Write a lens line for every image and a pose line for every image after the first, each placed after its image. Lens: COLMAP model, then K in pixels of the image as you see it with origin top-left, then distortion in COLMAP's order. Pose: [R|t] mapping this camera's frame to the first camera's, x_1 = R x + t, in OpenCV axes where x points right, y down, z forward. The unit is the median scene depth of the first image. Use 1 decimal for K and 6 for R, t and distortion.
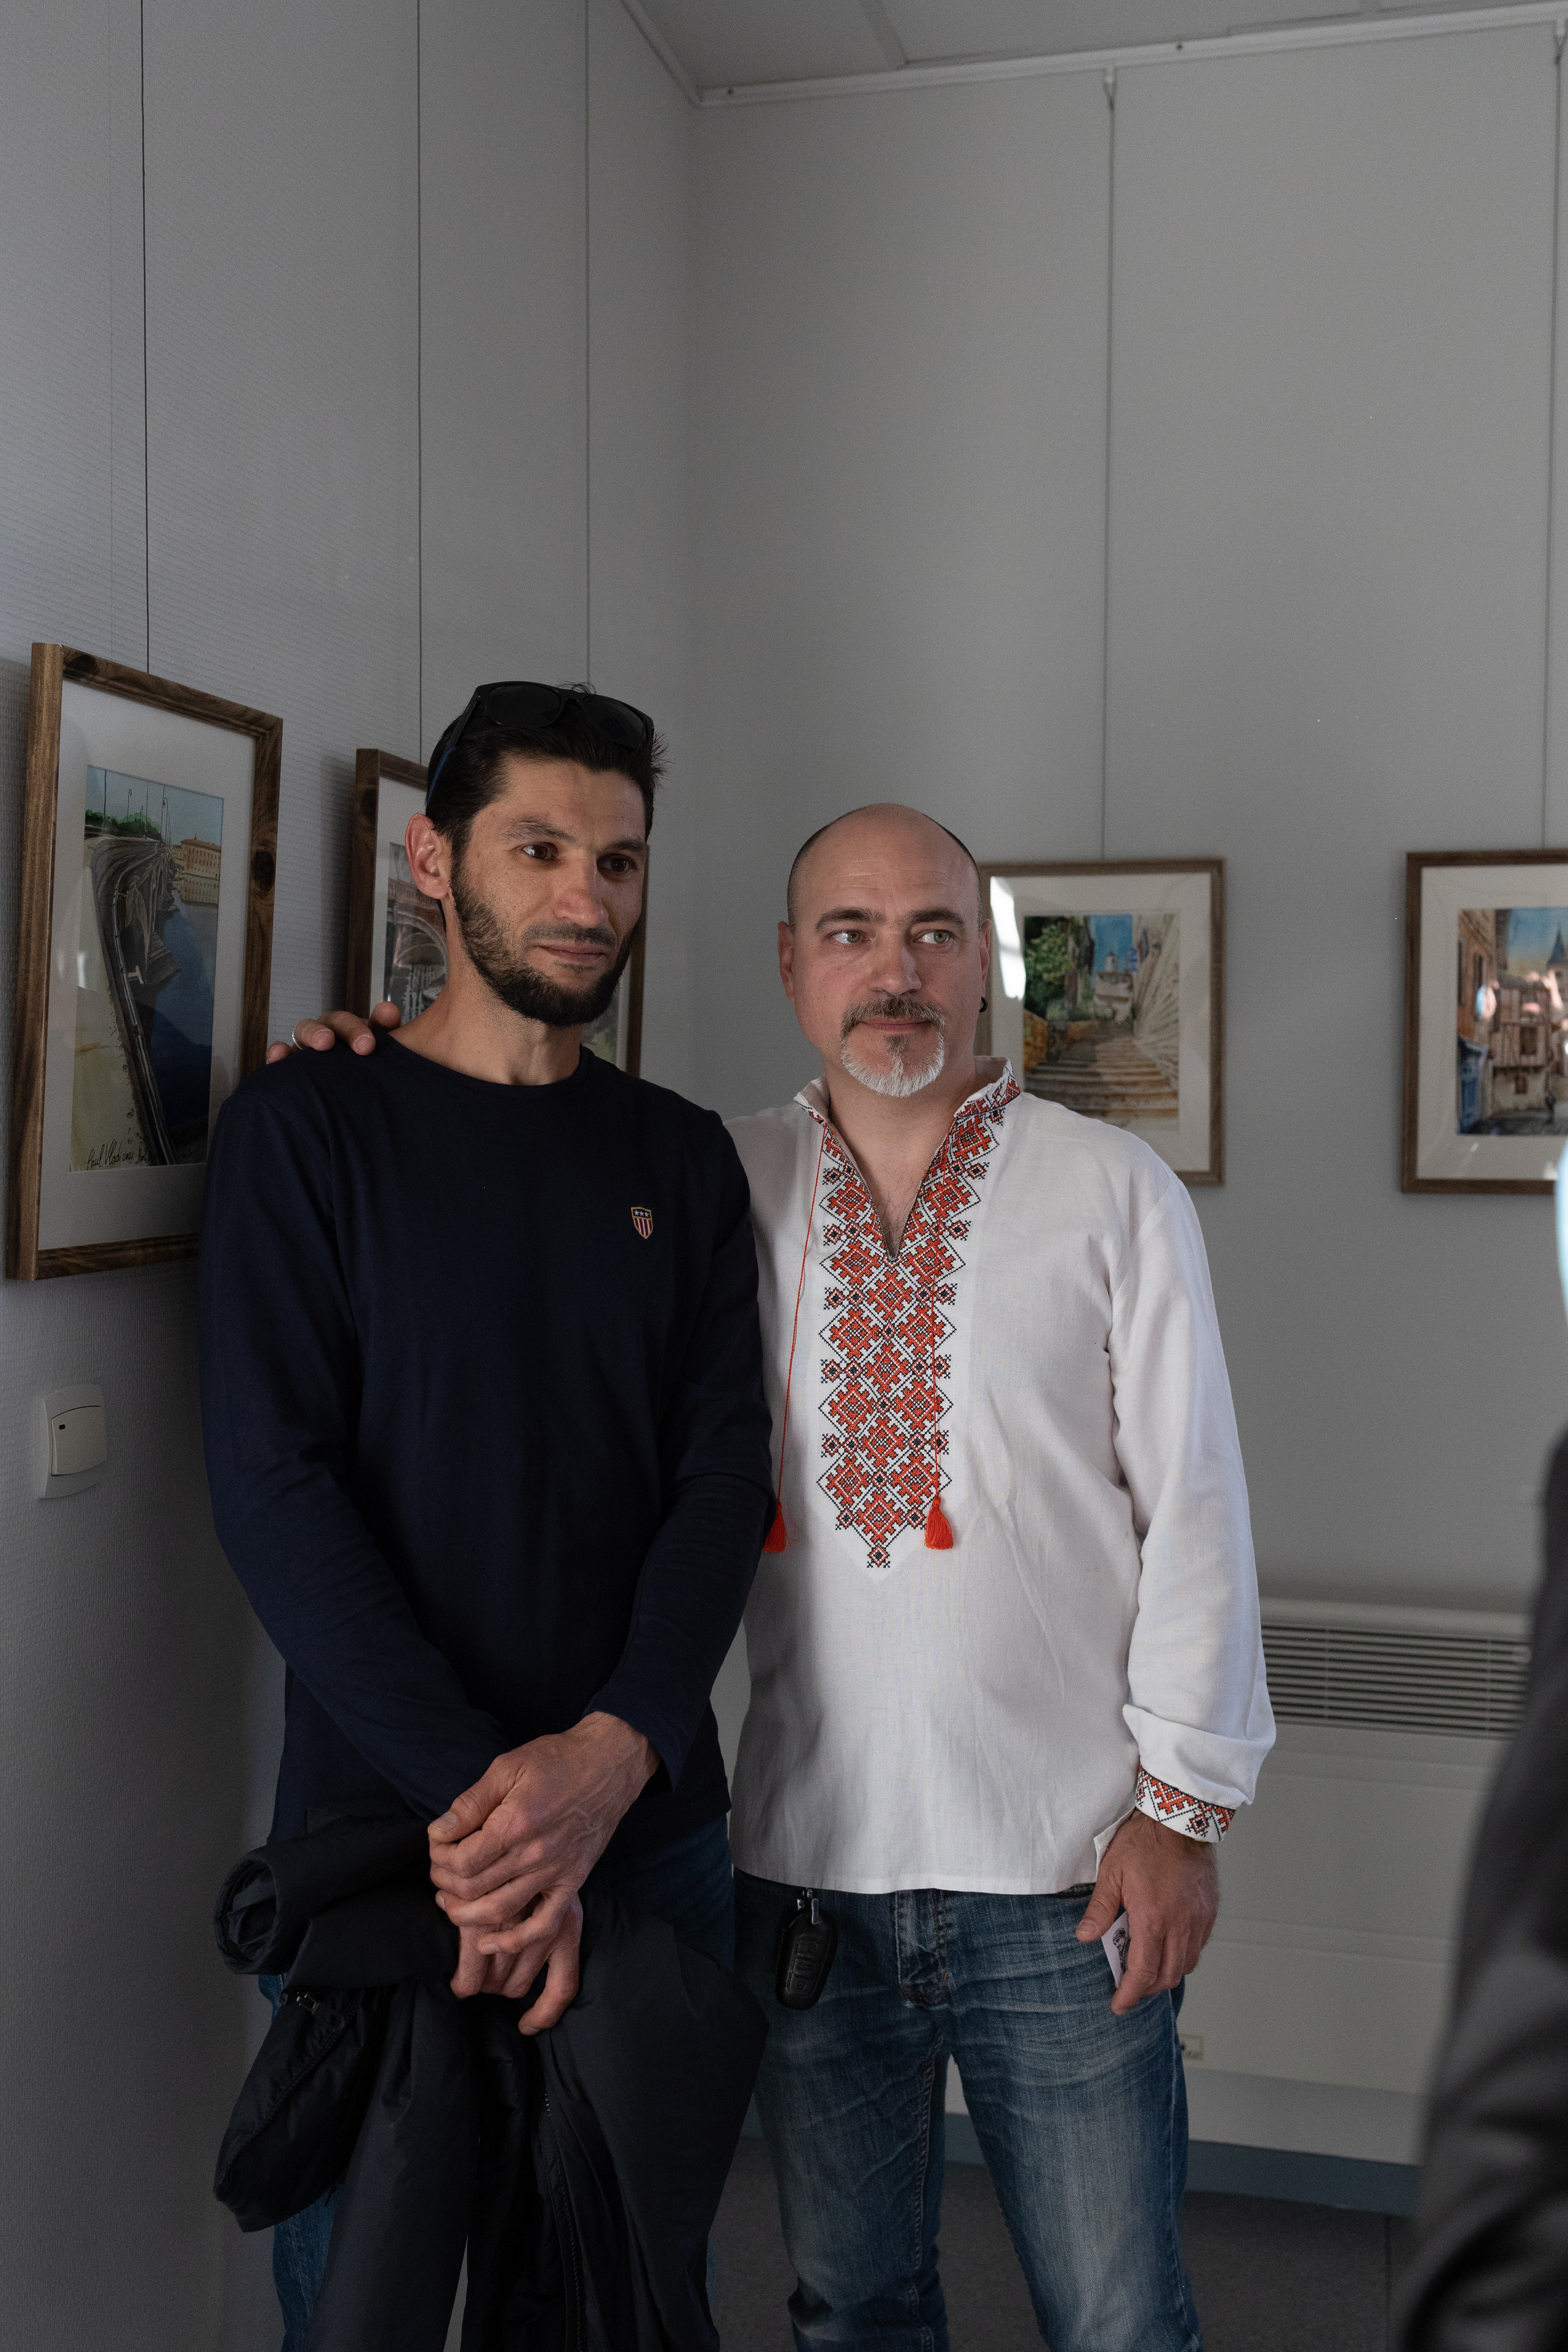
lens RADIAL K [[2365.6, 0, 782.4], [0, 2365.6, 1169.9], [0, 0, 1]] dist [0.018523, 0.000000]
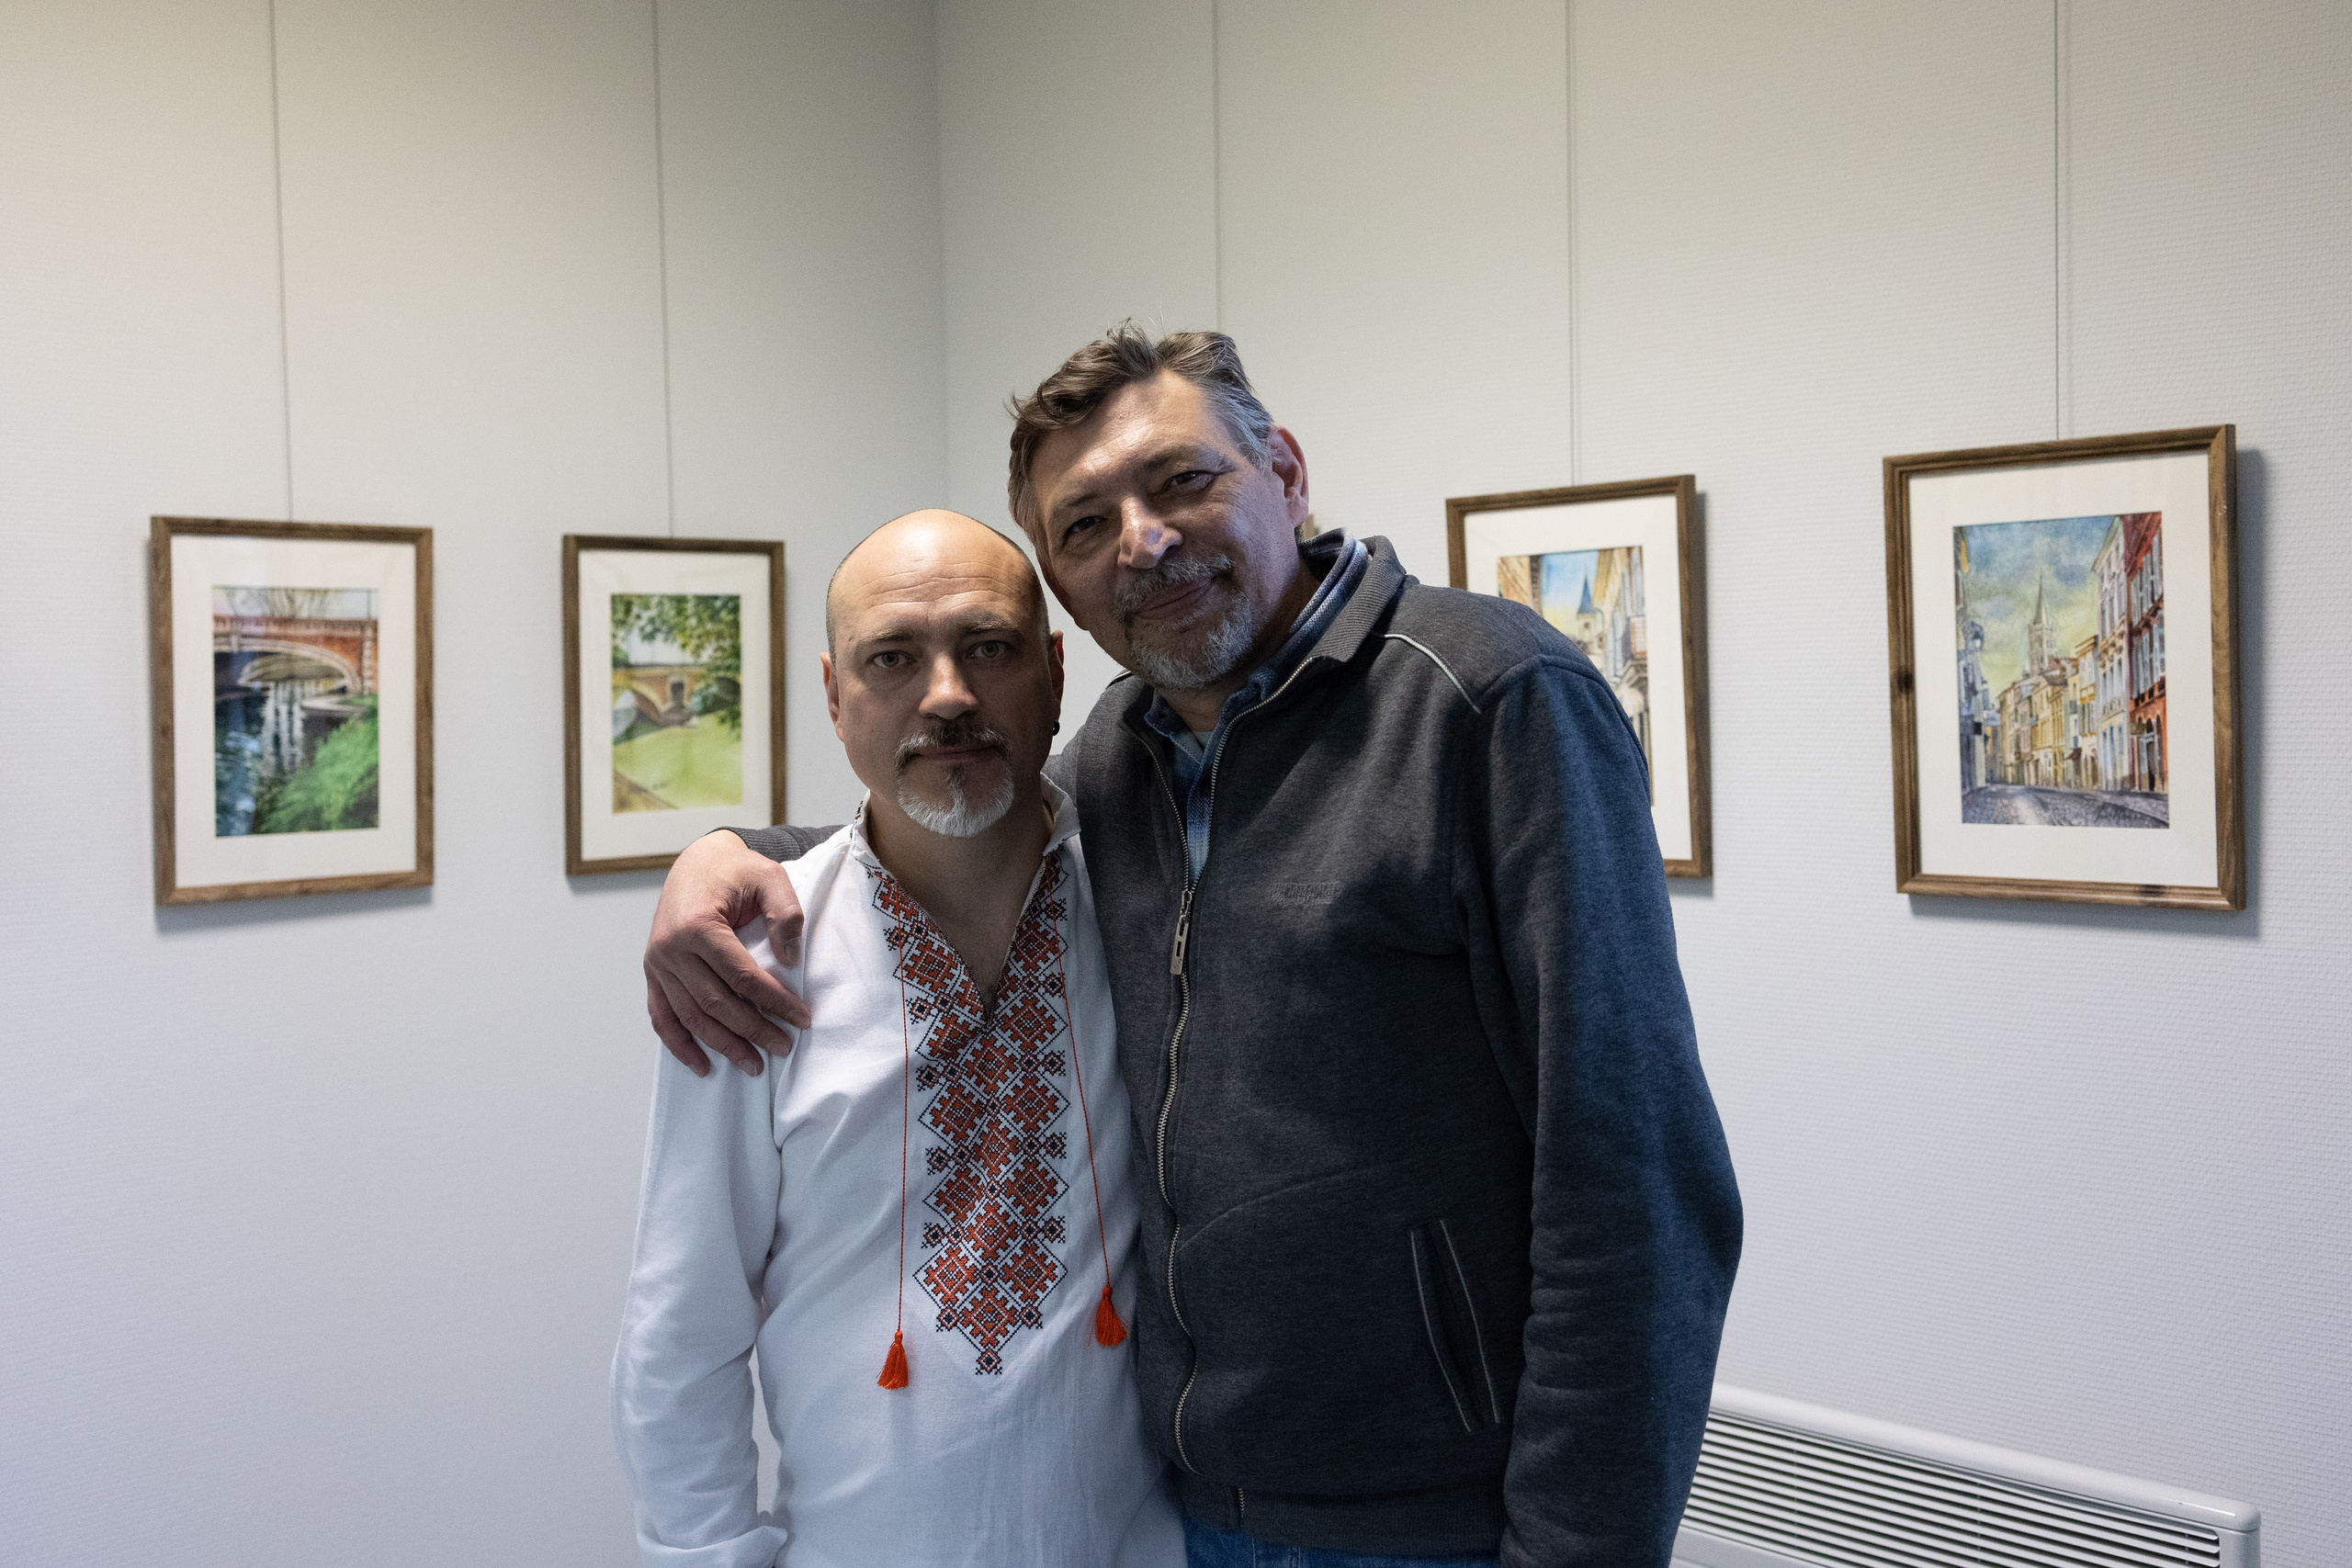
lens RADIAL K [[2365.3, 0, 1162.7], [0, 2365.3, 765.1], [0, 0, 1]] dist [0.018523, 0.000000]
pose [[0.850847, -0.008919, -0.525338, 0.653800], [0.008003, 0.999960, -0.004014, -0.027258], [0.525353, -0.000789, 0.850884, 0.156214]]
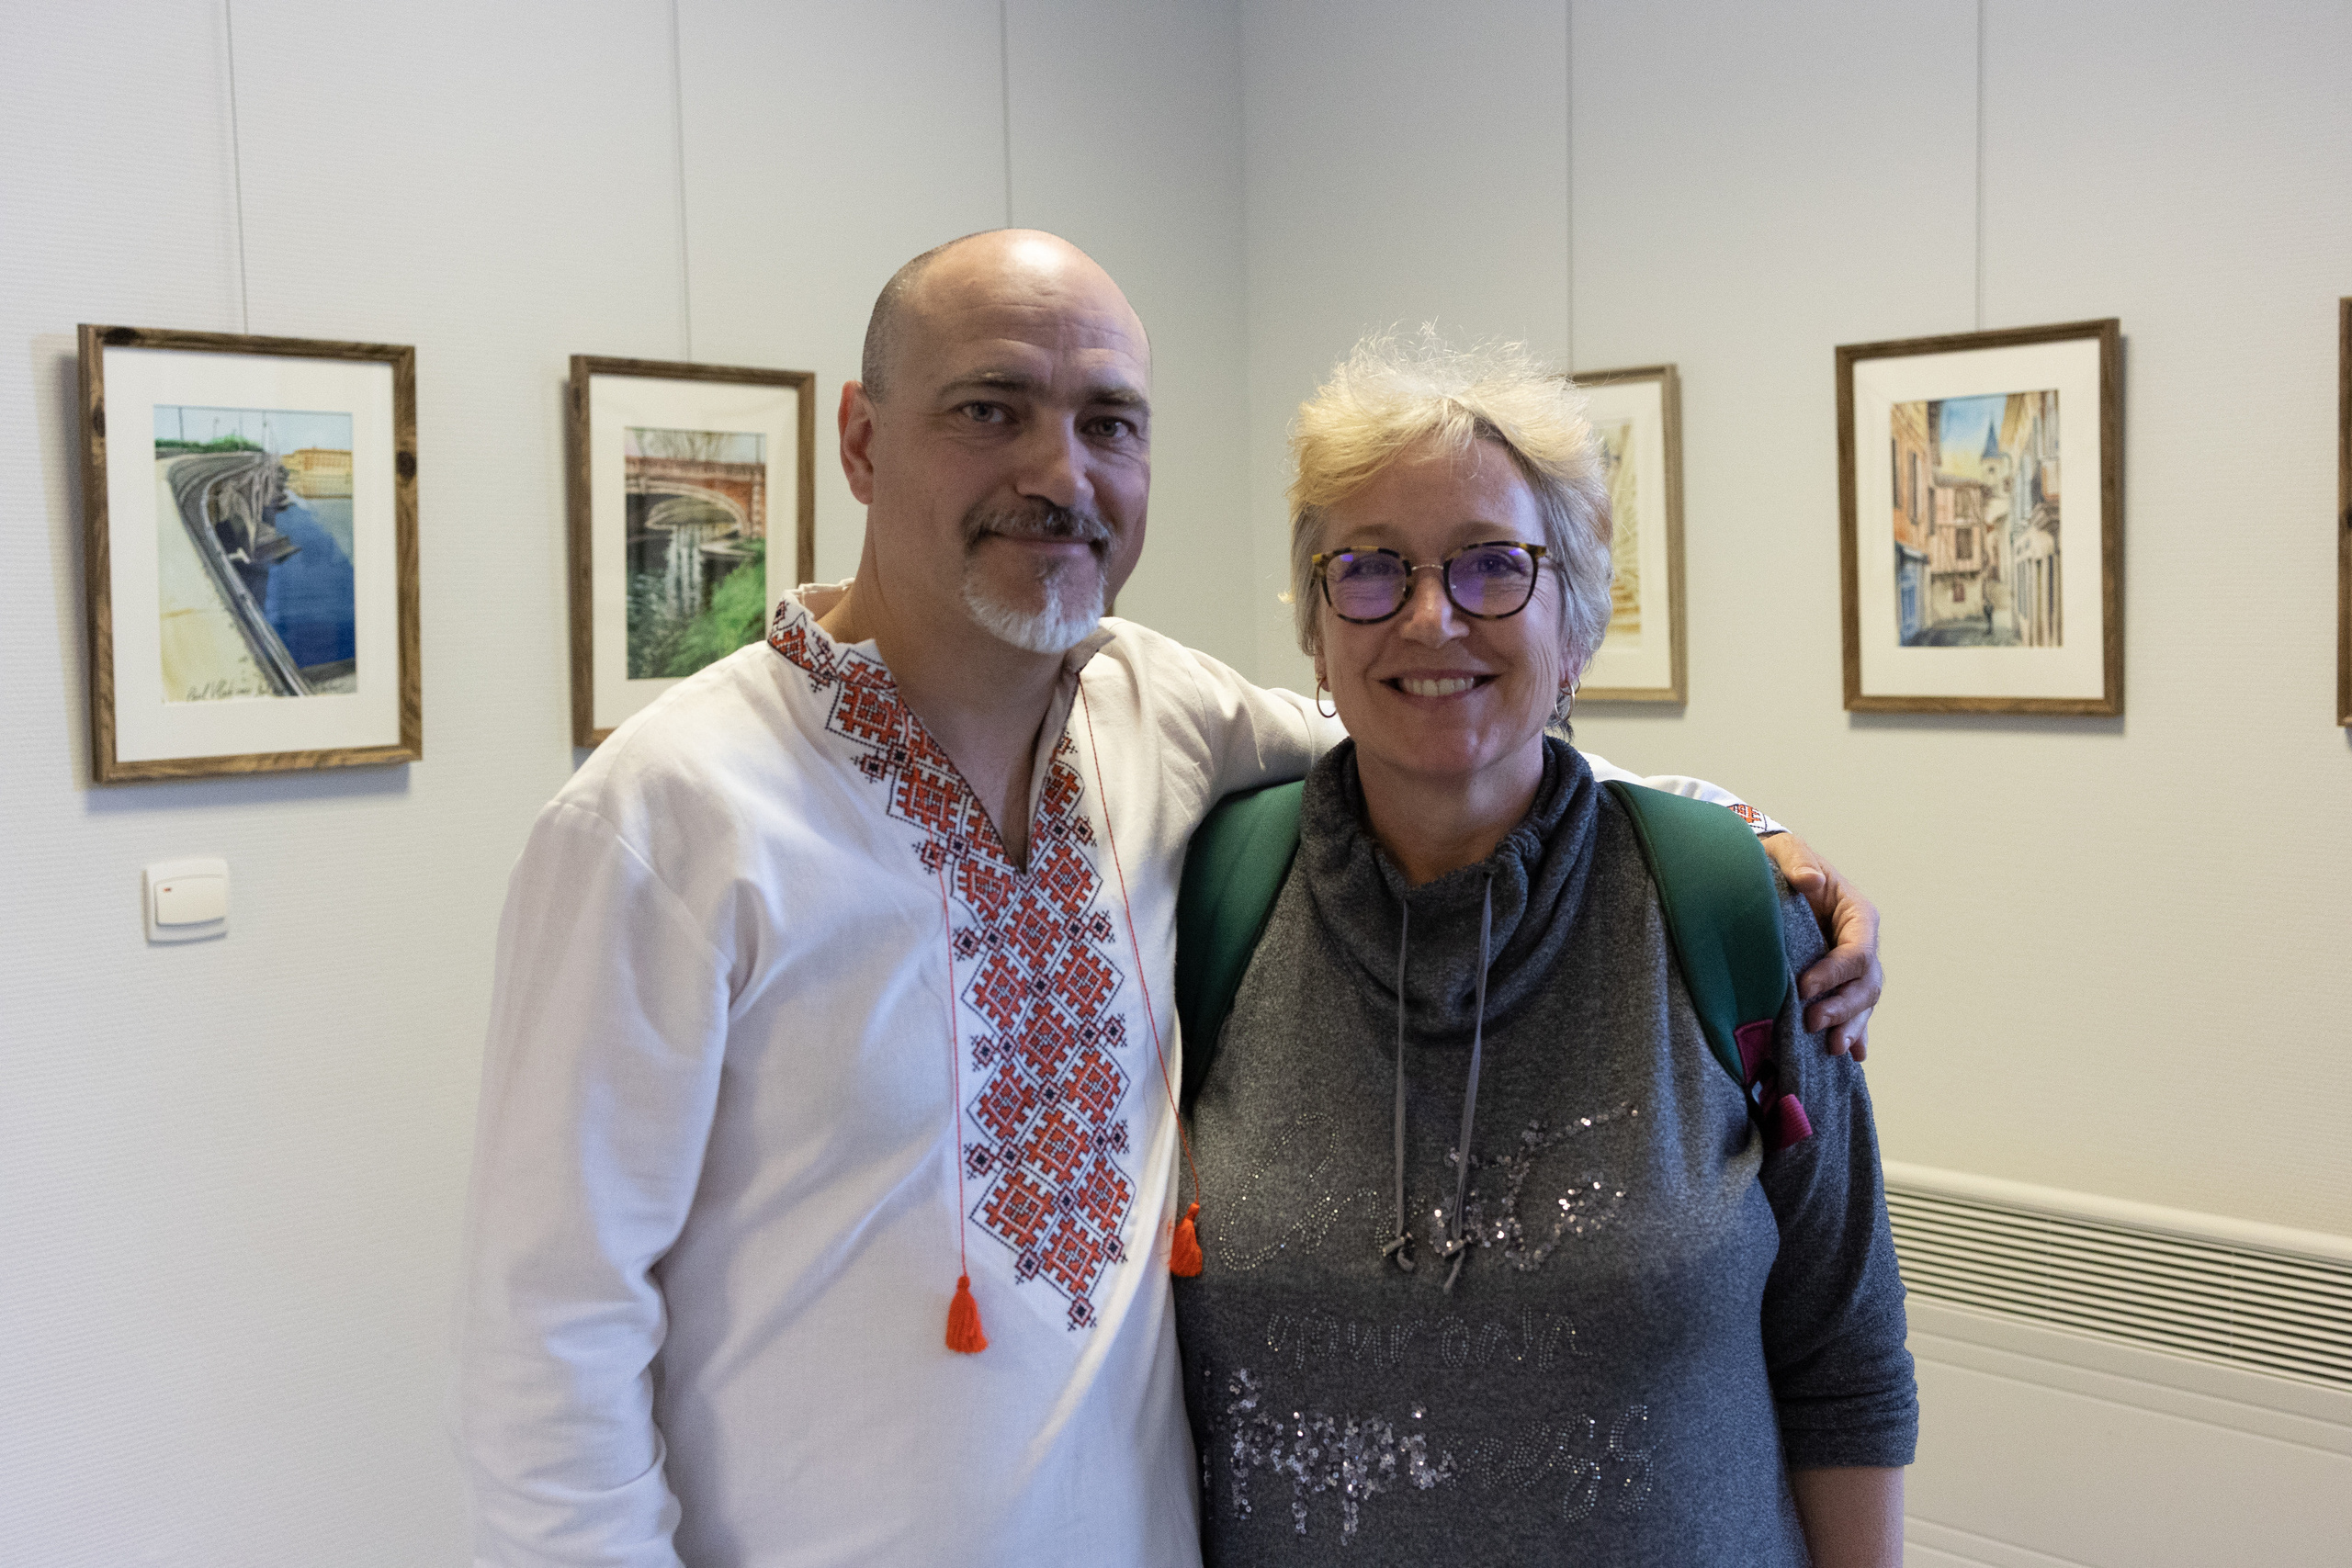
lens RADIAL K [[2365.3, 0, 1170.7], [0, 2365.3, 764.9], [0, 0, 1]] dist [0.018523, 0.000000]
pose [[0.870658, 0.011164, -0.491761, 0.497269], [0.008116, 0.999280, 0.037053, -0.005624], [0.491821, -0.036252, 0.869941, 0.051210]]
